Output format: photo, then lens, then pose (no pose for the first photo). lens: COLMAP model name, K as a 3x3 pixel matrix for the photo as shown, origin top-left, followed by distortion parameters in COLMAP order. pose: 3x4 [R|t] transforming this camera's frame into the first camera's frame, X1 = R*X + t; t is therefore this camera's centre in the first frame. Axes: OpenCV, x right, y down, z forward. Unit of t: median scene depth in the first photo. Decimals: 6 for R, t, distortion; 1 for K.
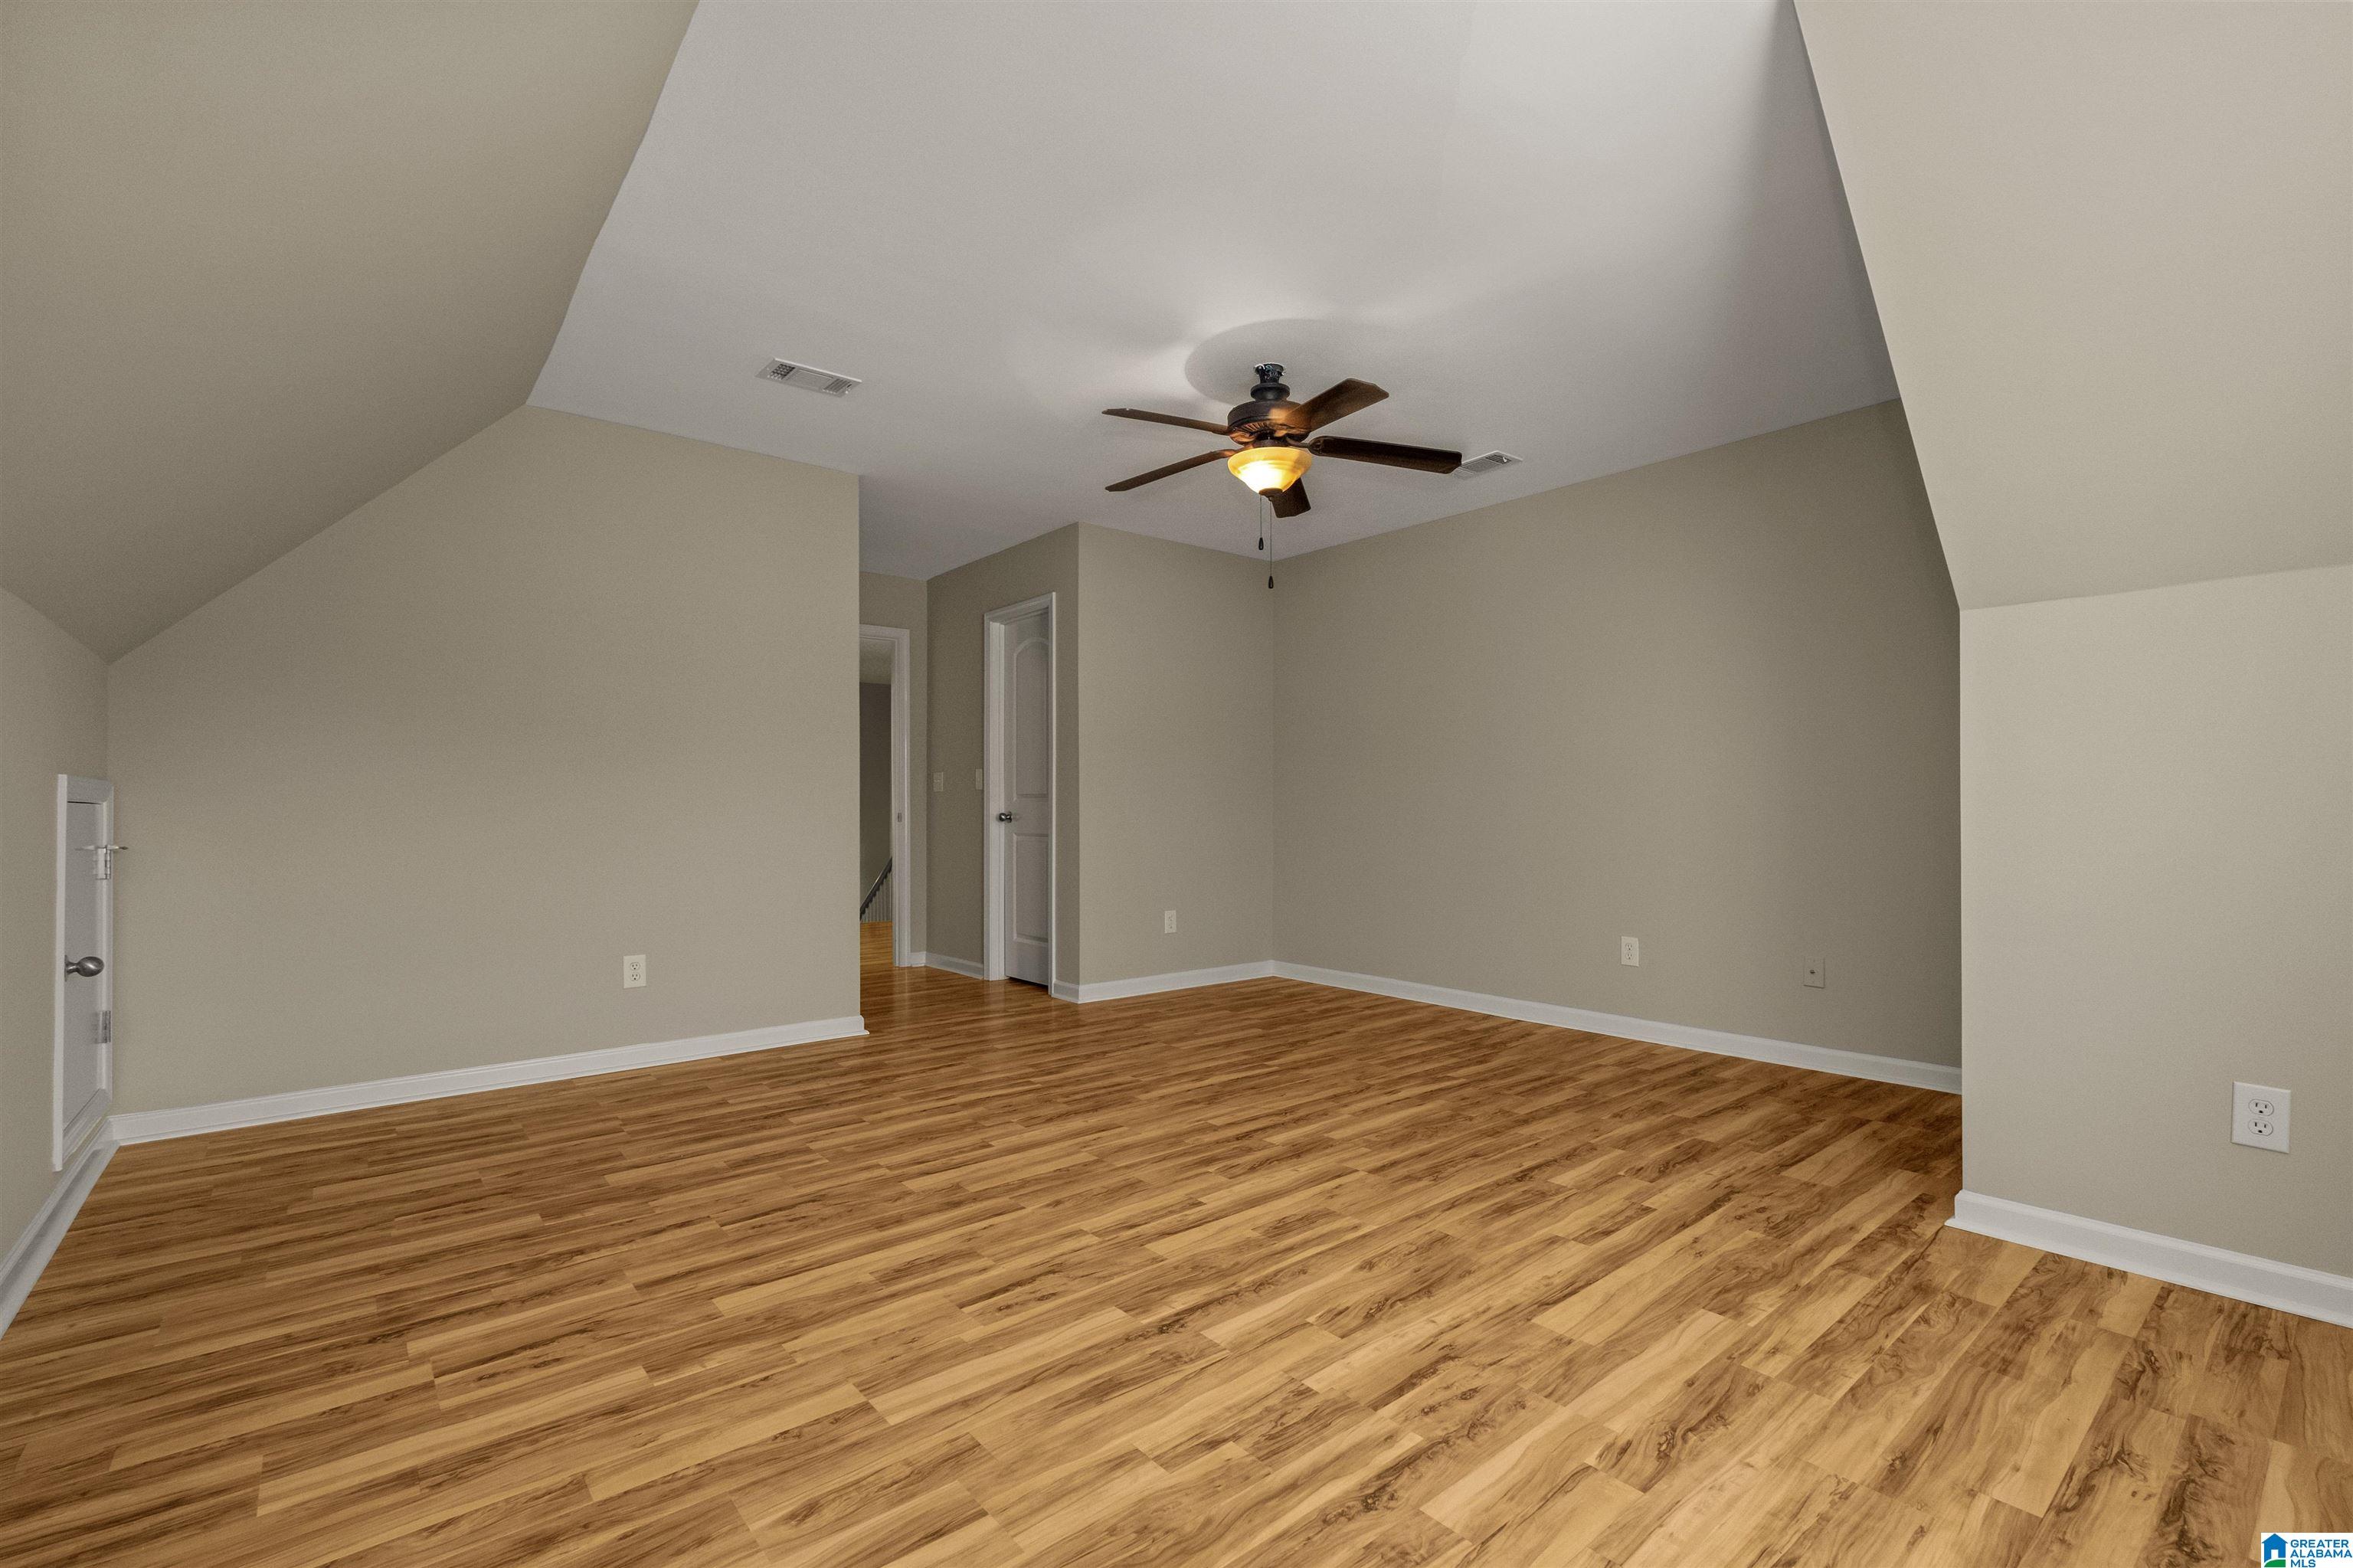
lens RADIAL K [[1021.6, 0, 1184.8], [0, 1021.6, 787.8], [0, 0, 1]] dist [-0.001096, 0.000341]
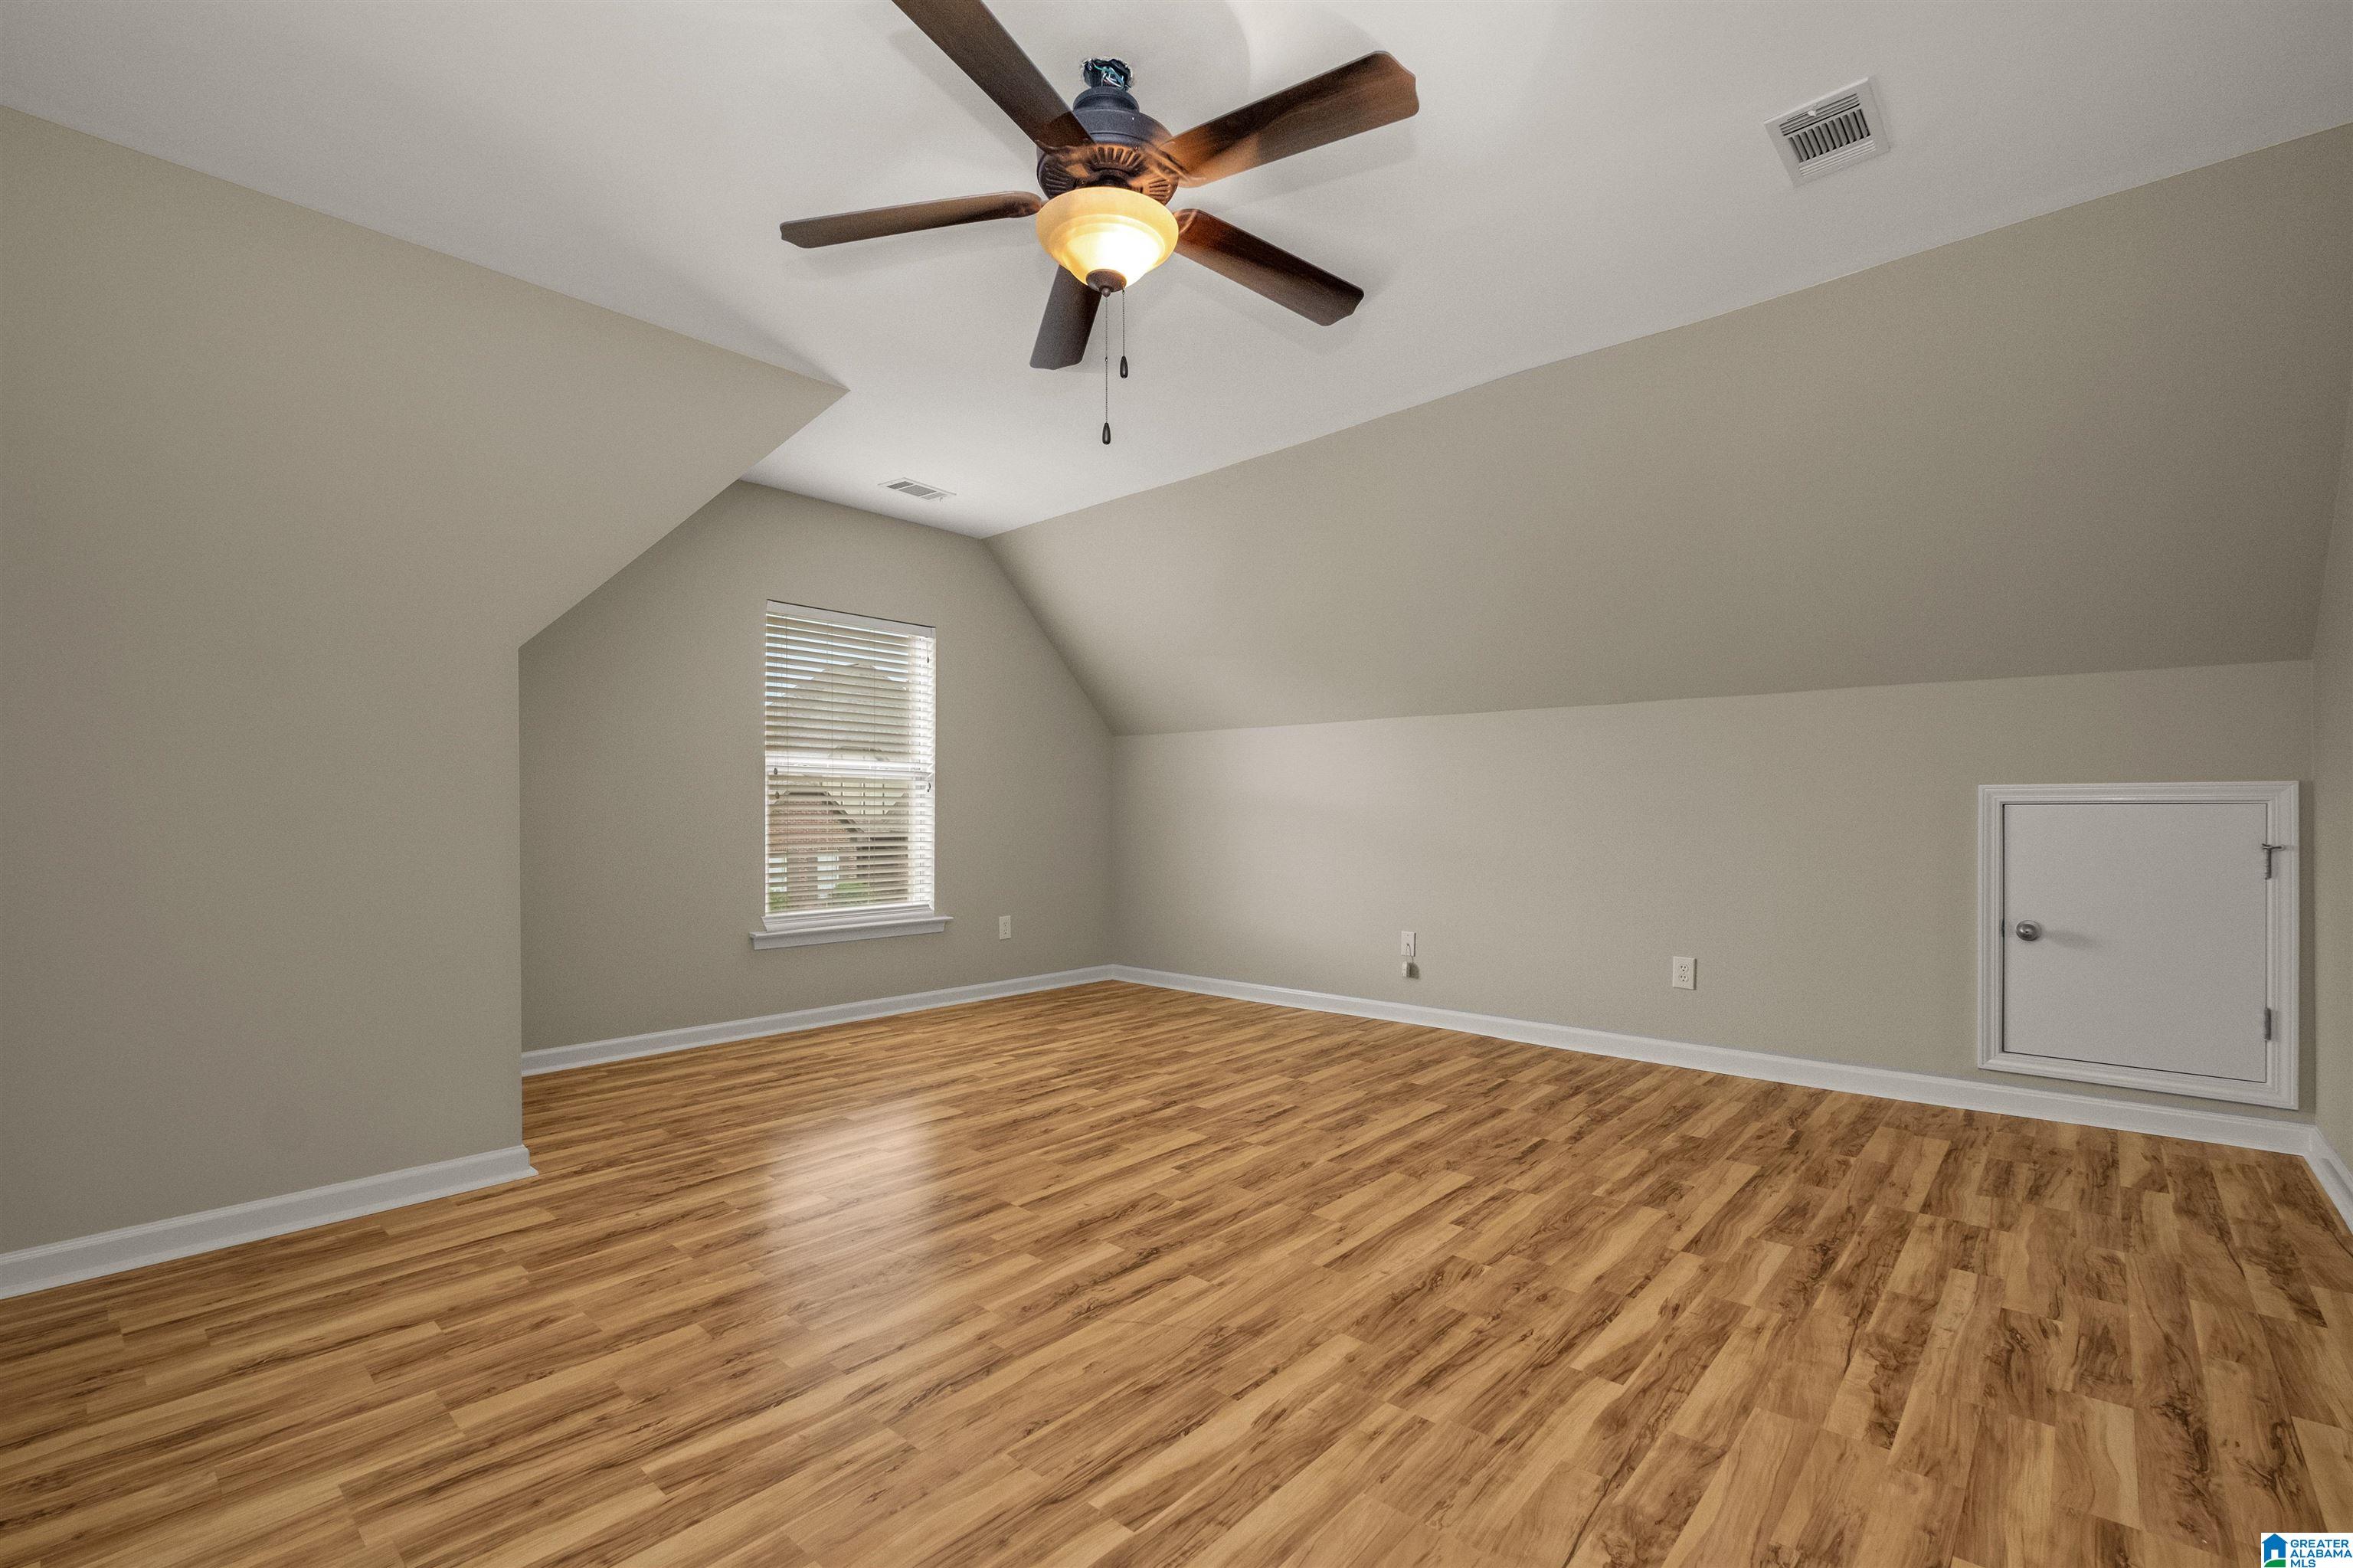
lens RADIAL K [[1021.6, 0, 1184.8], [0, 1021.6, 787.8], [0, 0, 1]] dist [-0.001096, 0.000341]
pose [[-0.988707, 0.001957, -0.149846, 0.163192], [0.009041, 0.998873, -0.046603, 0.041113], [0.149585, -0.047431, -0.987611, 1.998494]]
